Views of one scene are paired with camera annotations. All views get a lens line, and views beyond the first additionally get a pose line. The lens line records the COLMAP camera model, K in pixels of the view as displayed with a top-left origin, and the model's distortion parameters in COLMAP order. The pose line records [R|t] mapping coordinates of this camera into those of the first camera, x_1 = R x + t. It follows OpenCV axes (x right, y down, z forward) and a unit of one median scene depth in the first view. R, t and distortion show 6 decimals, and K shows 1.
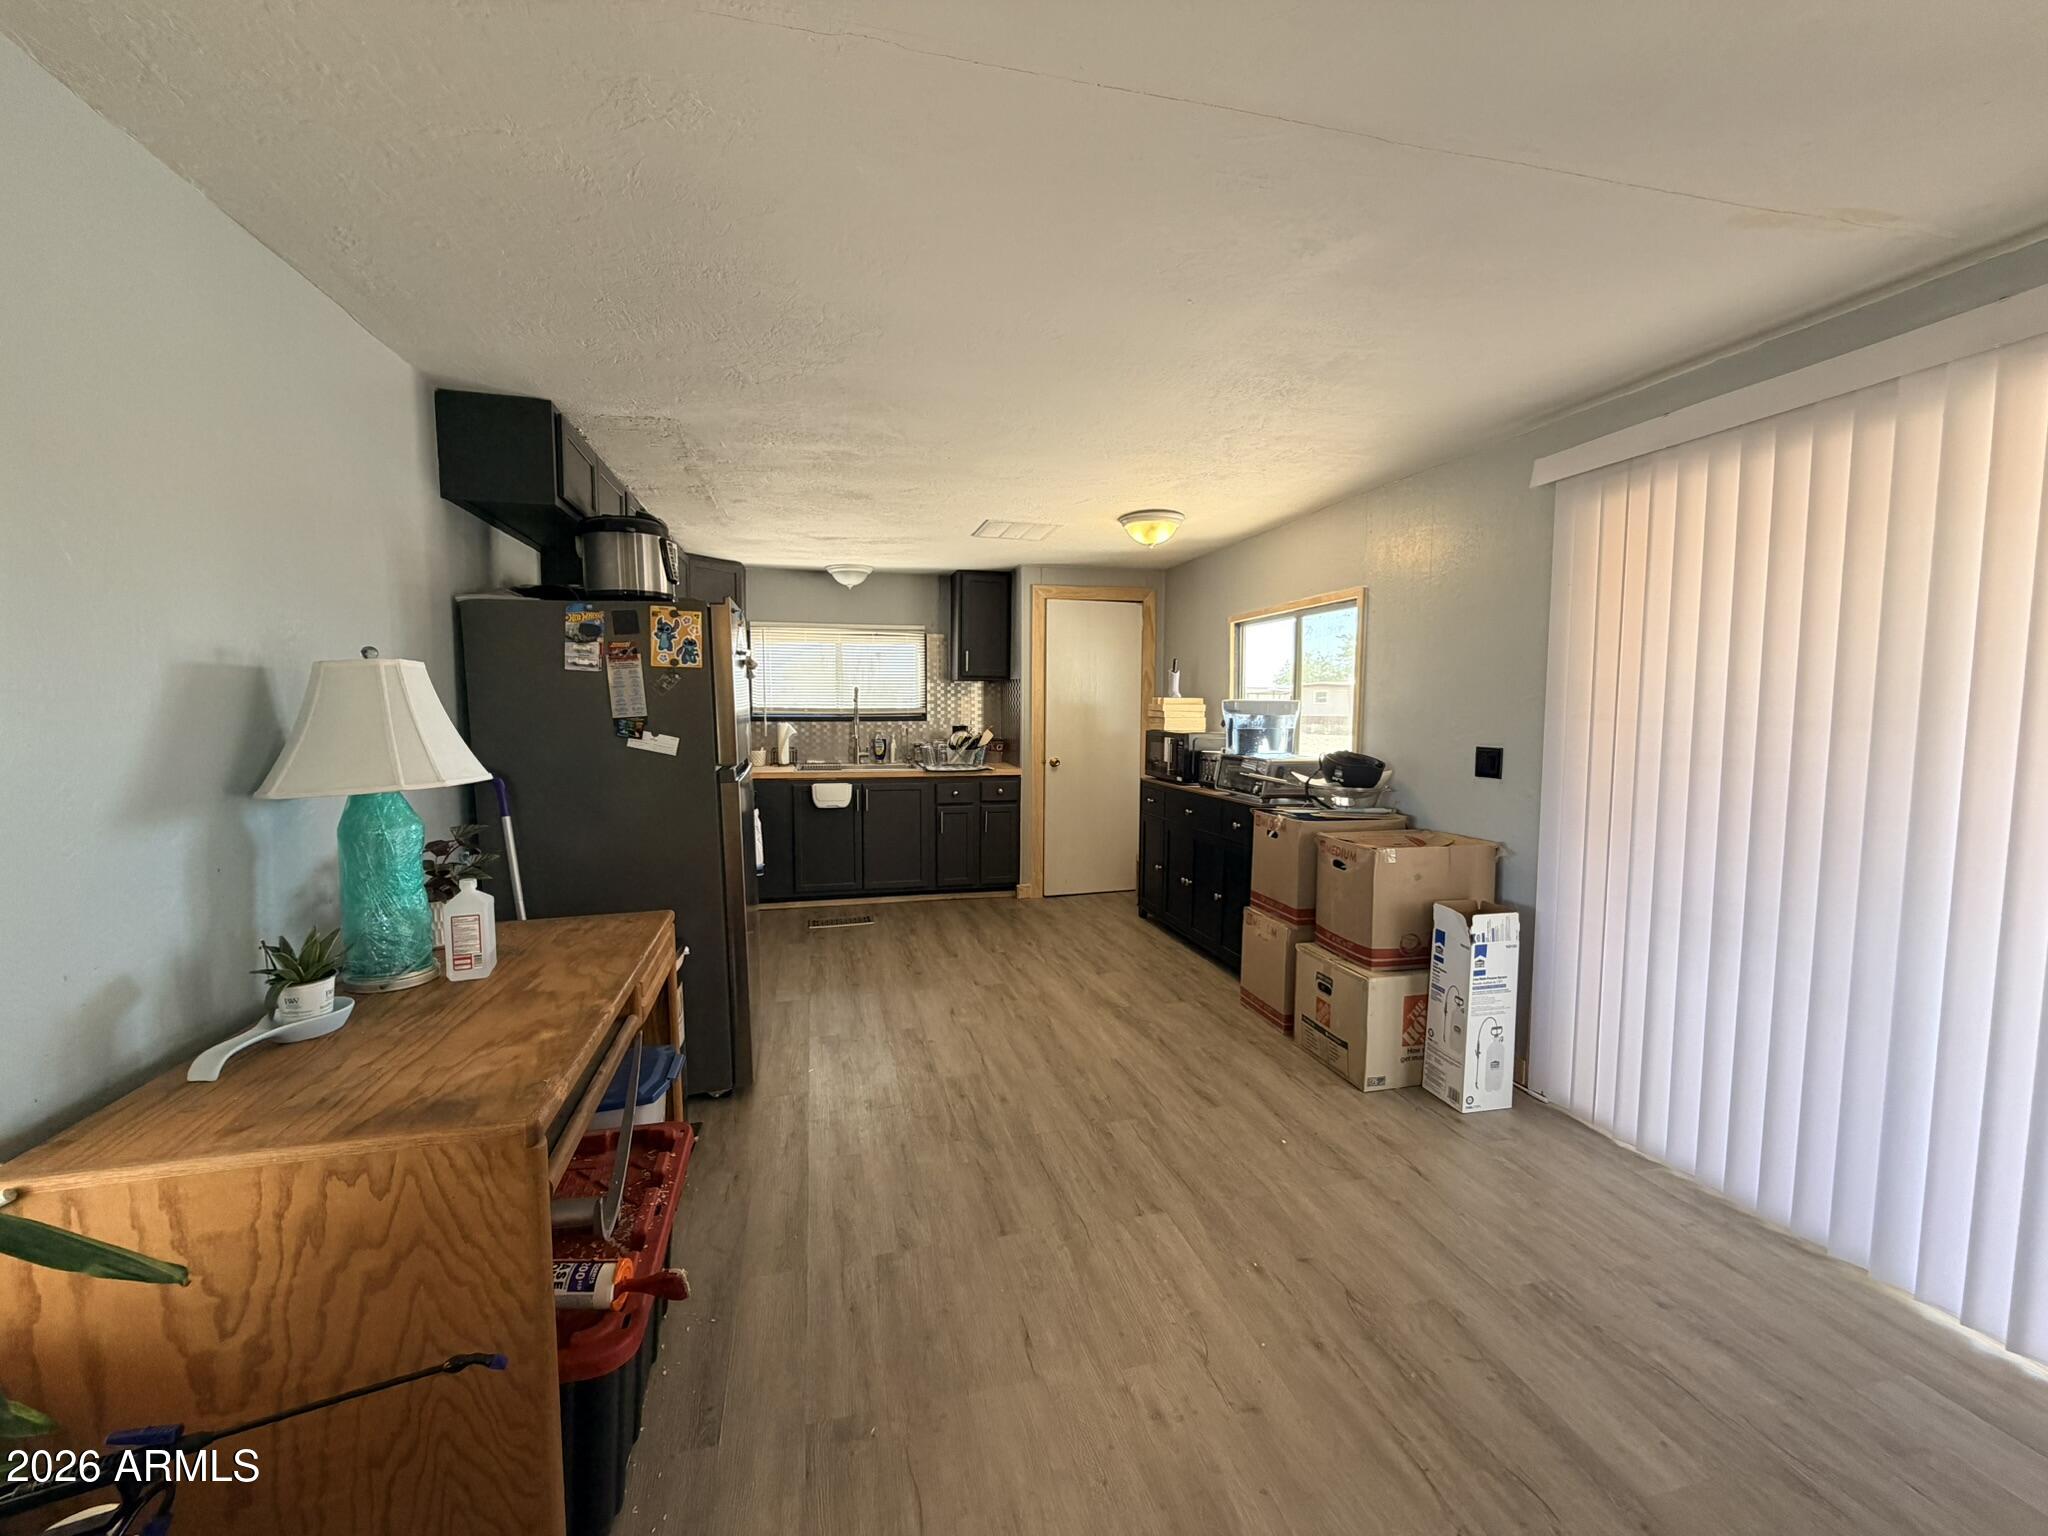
lens RADIAL K [[819.2, 0, 1018.4], [0, 819.2, 768.9], [0, 0, 1]] dist [0.000847, -0.000270]
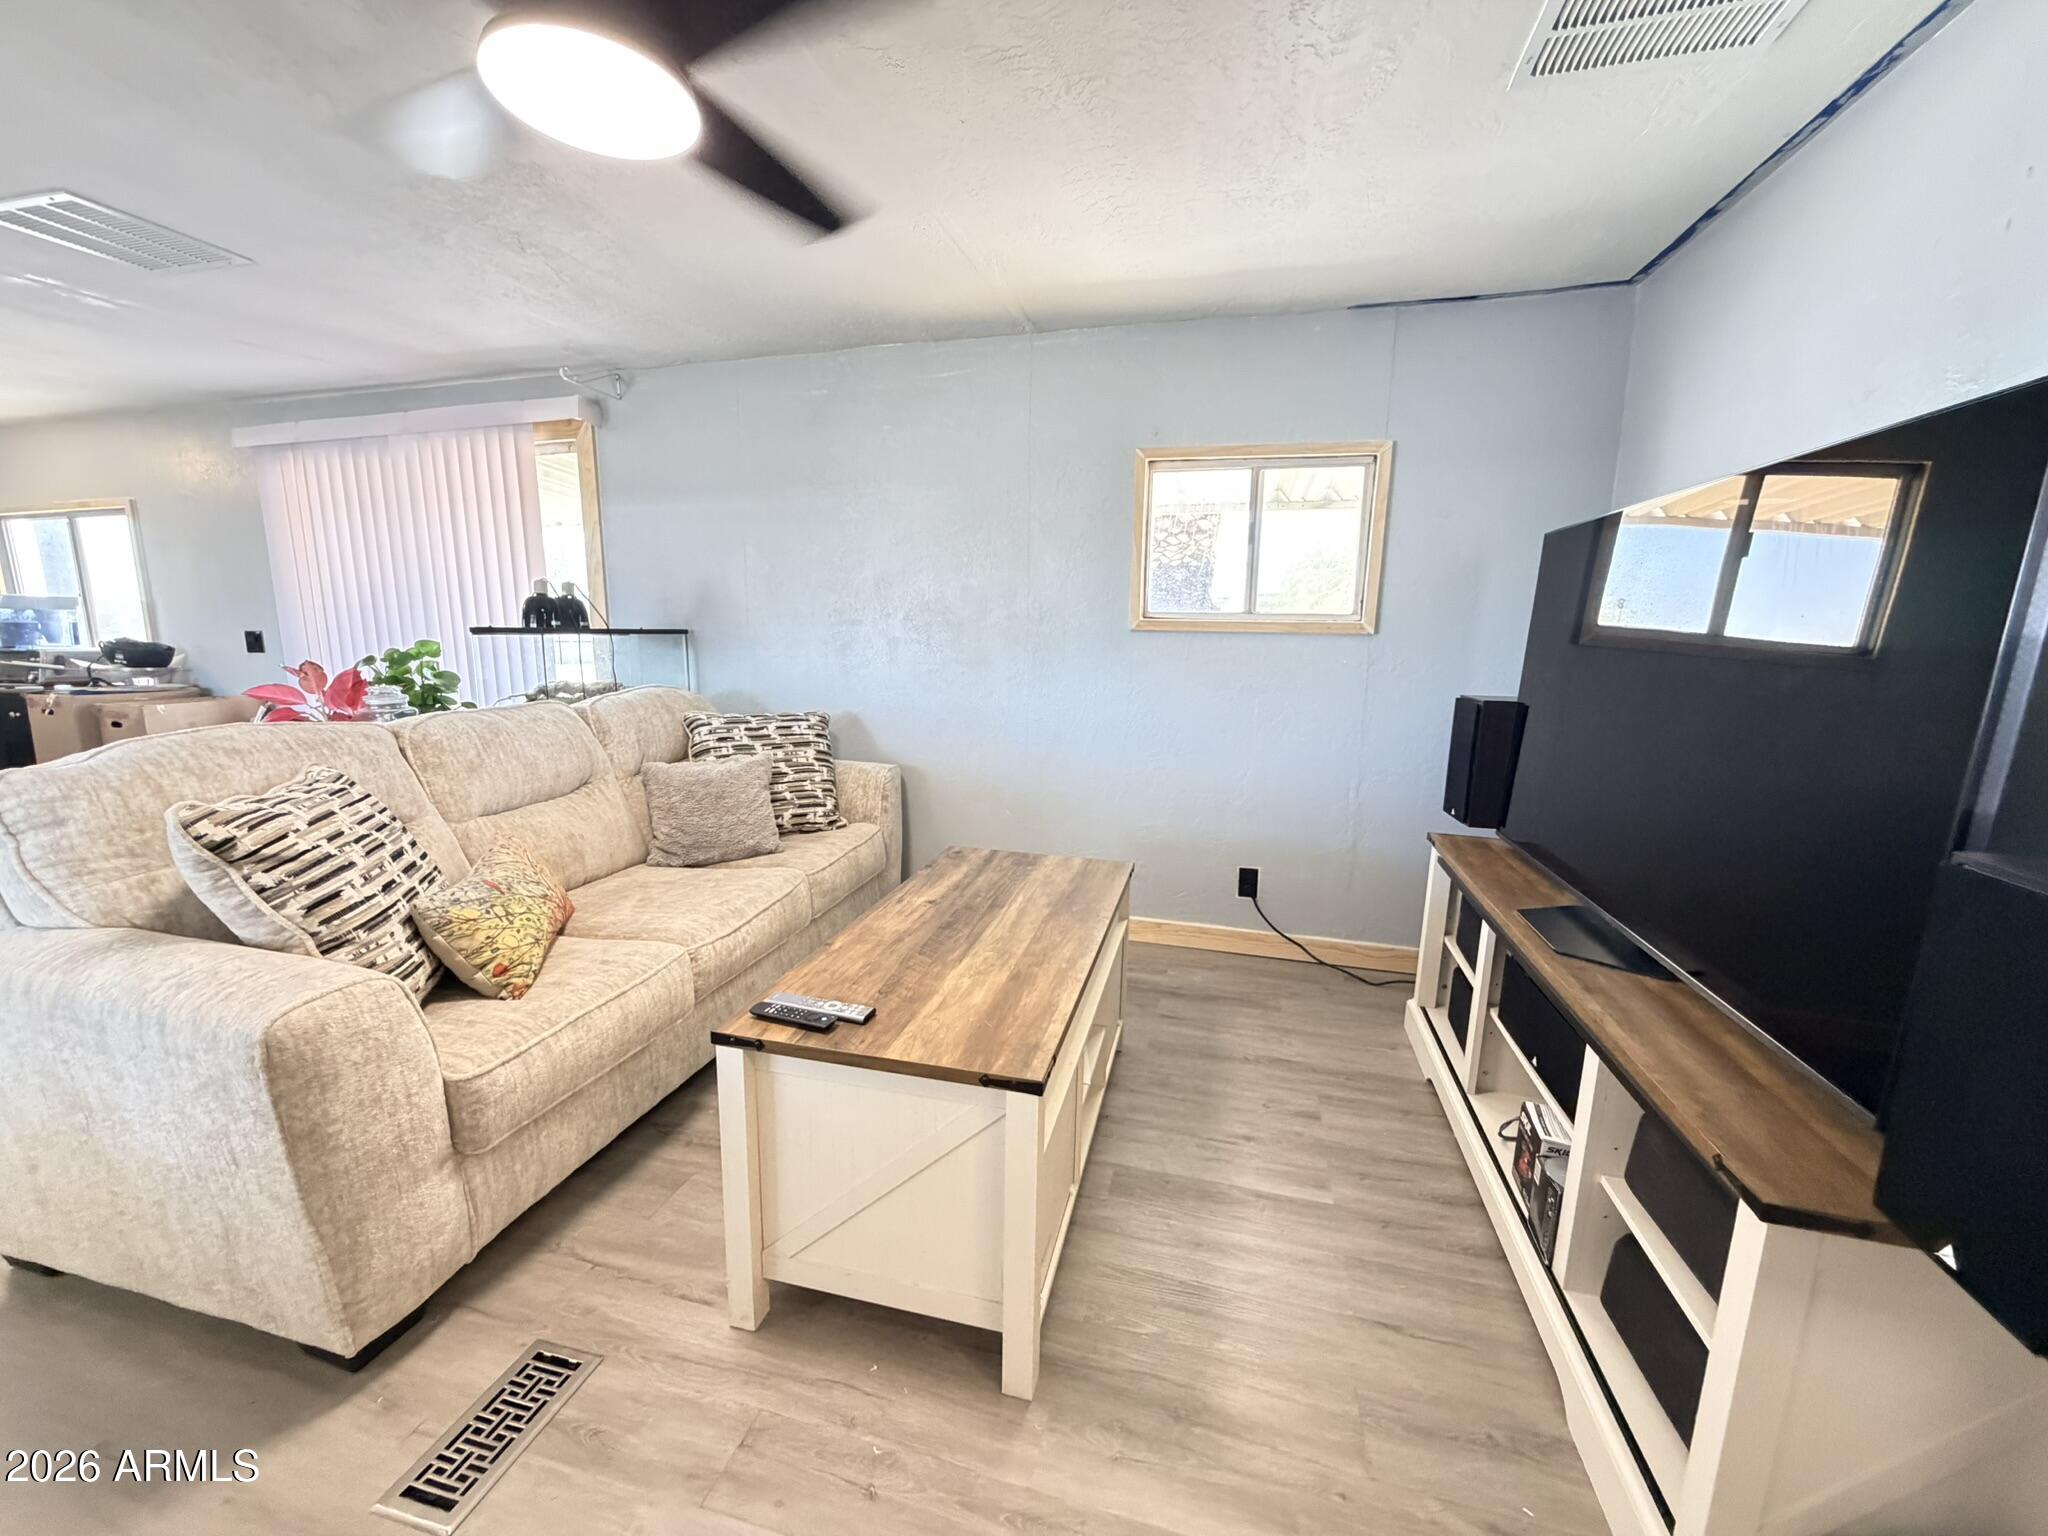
lens RADIAL K [[819.2, 0, 1018.4], [0, 819.2, 768.9], [0, 0, 1]] dist [0.000847, -0.000270]
pose [[0.489134, -0.147243, 0.859690, -0.021912], [0.067775, 0.989084, 0.130843, 0.098999], [-0.869571, -0.005734, 0.493774, -0.731840]]
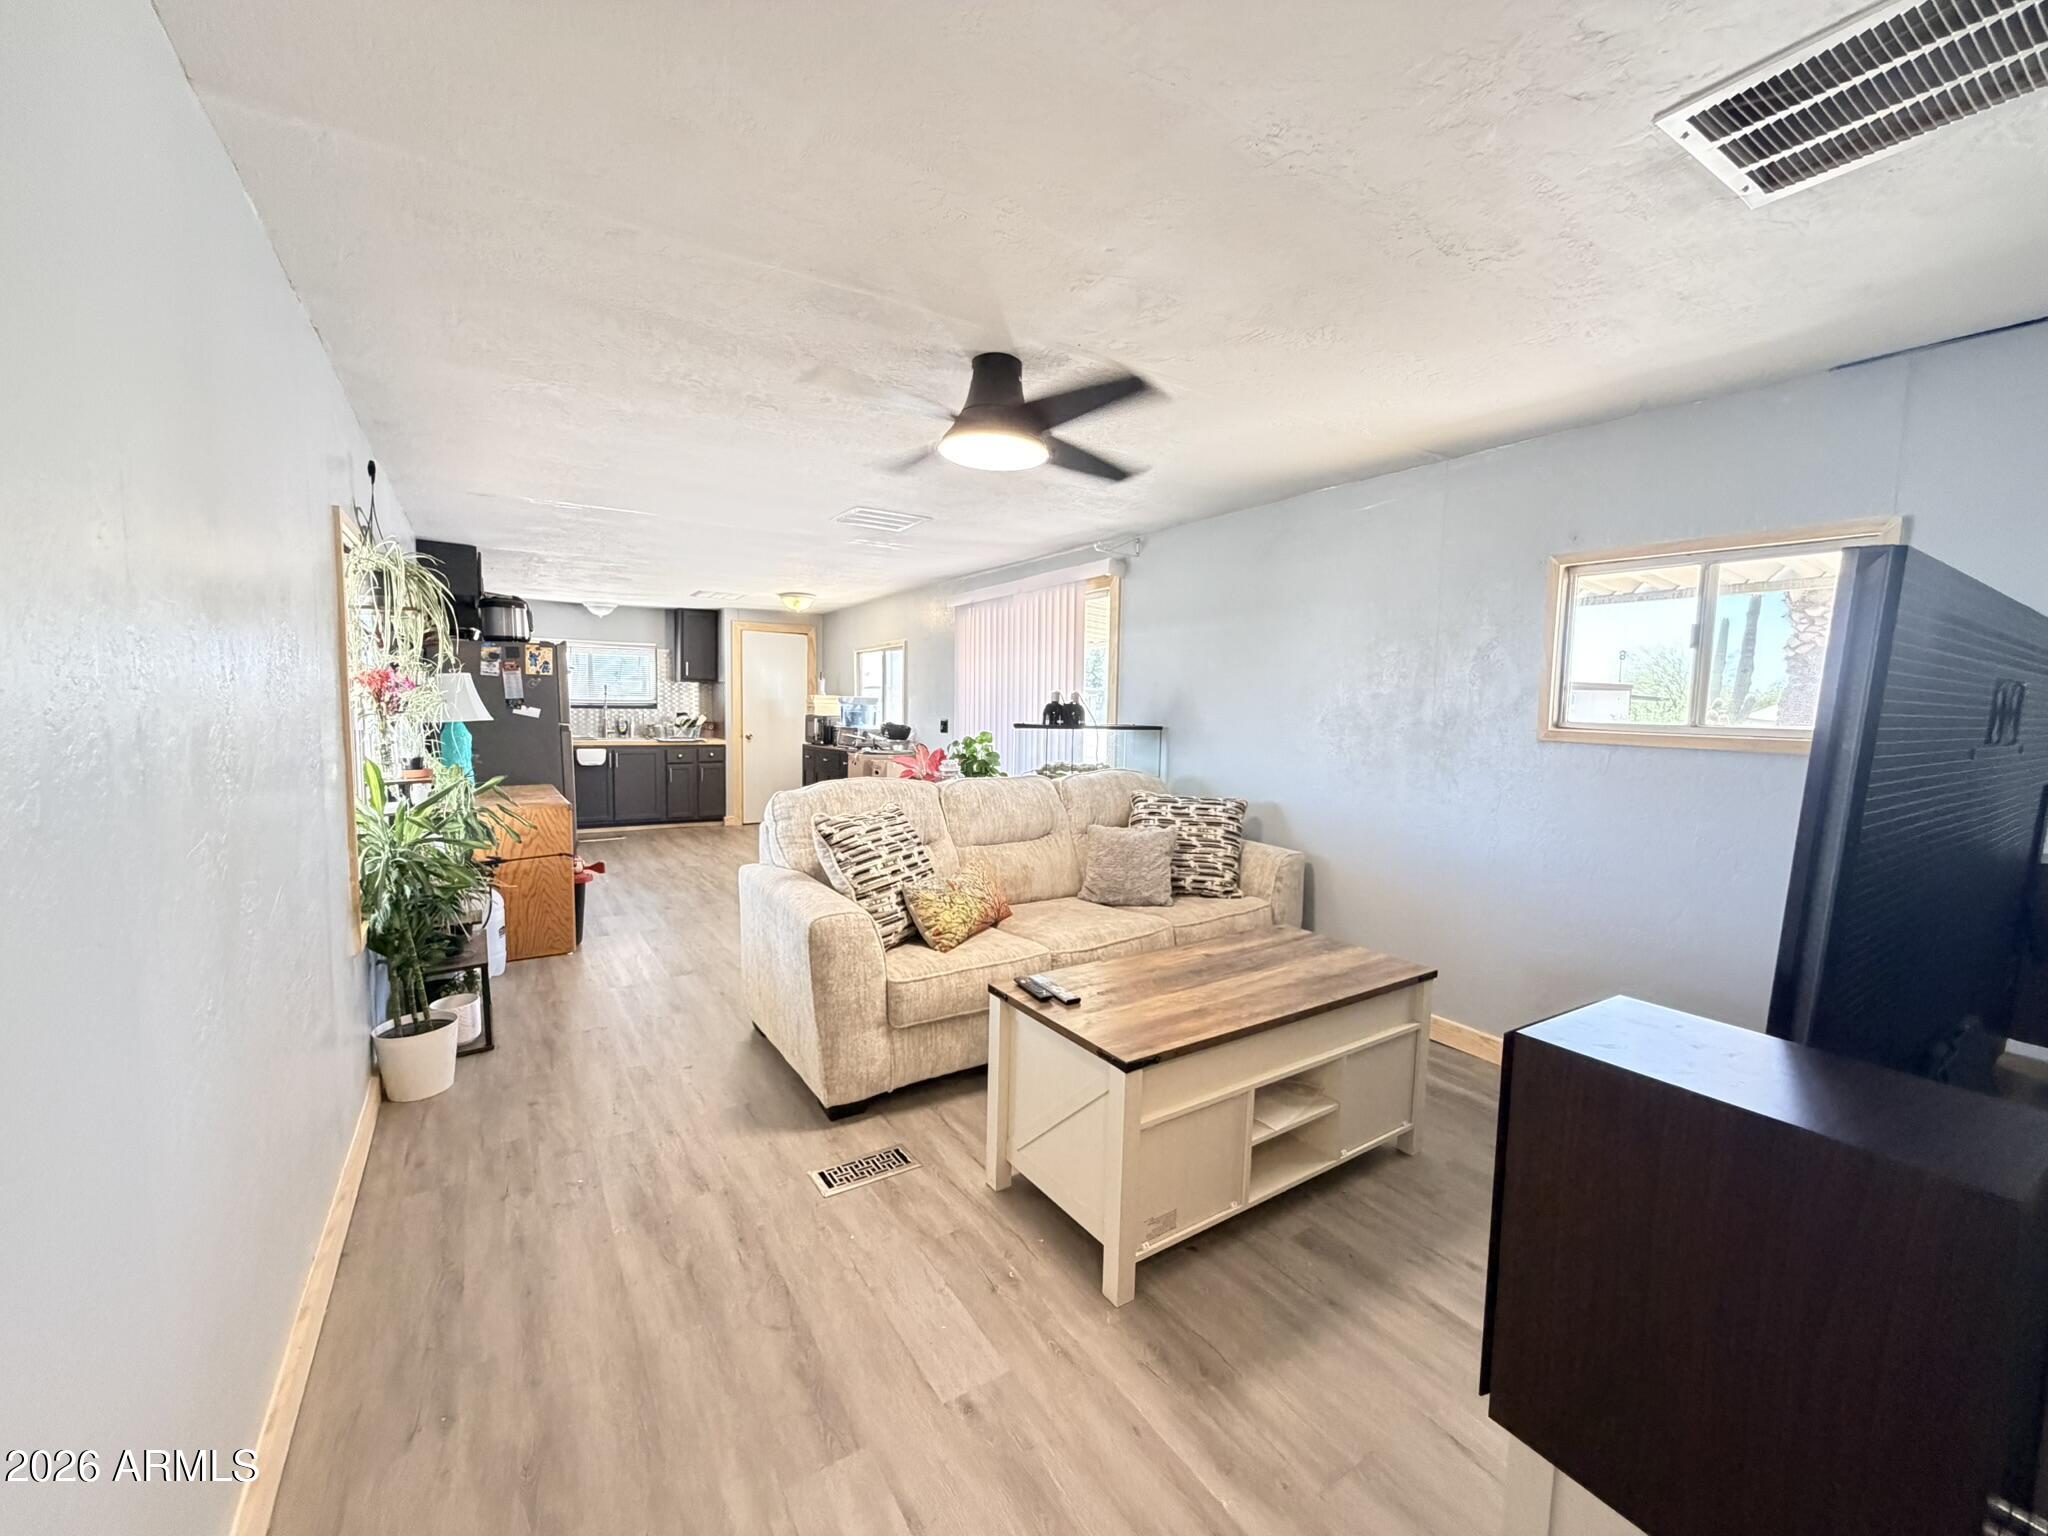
lens RADIAL K [[820.8, 0, 1019.5], [0, 820.8, 768.7], [0, 0, 1]] dist [0.001466, 0.000215]
pose [[0.946330, -0.011917, 0.322983, 0.042648], [0.012500, 0.999922, 0.000270, 0.096863], [-0.322961, 0.003782, 0.946405, -1.025292]]
